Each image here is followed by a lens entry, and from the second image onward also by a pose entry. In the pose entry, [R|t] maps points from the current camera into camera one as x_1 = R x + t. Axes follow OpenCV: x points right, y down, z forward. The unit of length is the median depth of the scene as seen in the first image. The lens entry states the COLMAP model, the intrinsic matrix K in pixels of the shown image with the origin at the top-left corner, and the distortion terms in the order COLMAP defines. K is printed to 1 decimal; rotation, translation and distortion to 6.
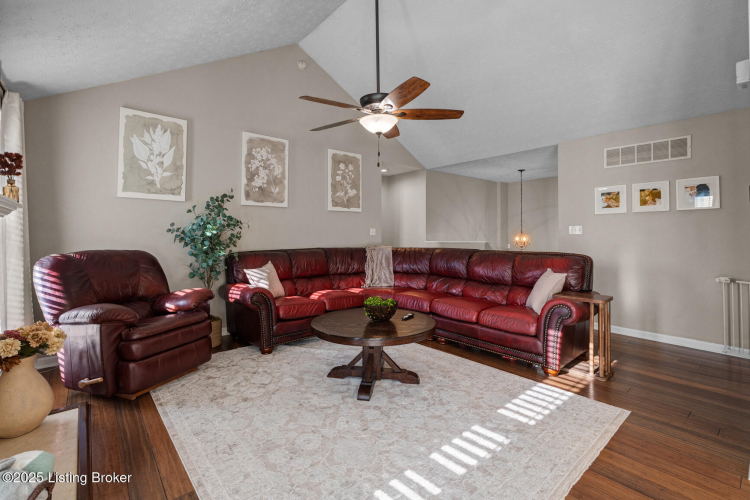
lens RADIAL K [[345.9, 0, 377.5], [0, 345.9, 227.7], [0, 0, 1]] dist [0.000876, 0.000765]
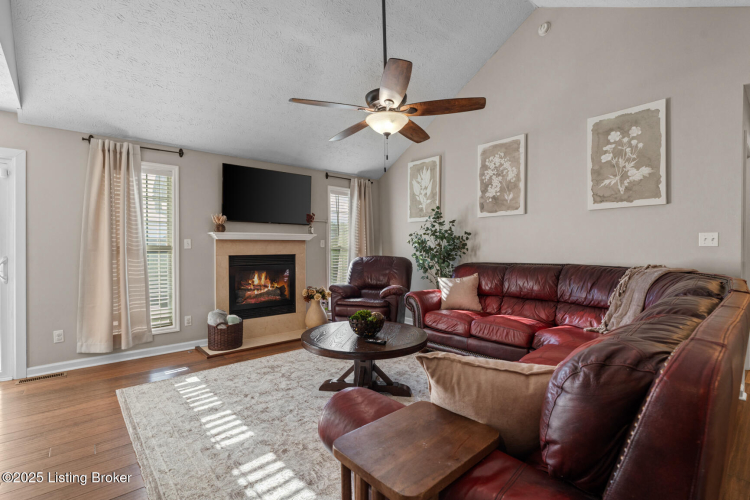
lens RADIAL K [[345.9, 0, 371.1], [0, 345.9, 251.6], [0, 0, 1]] dist [0.000876, 0.000765]
pose [[-0.003057, 0.013935, -0.999898, 0.613233], [0.025271, 0.999585, 0.013853, 0.012780], [0.999676, -0.025227, -0.003408, 0.646563]]
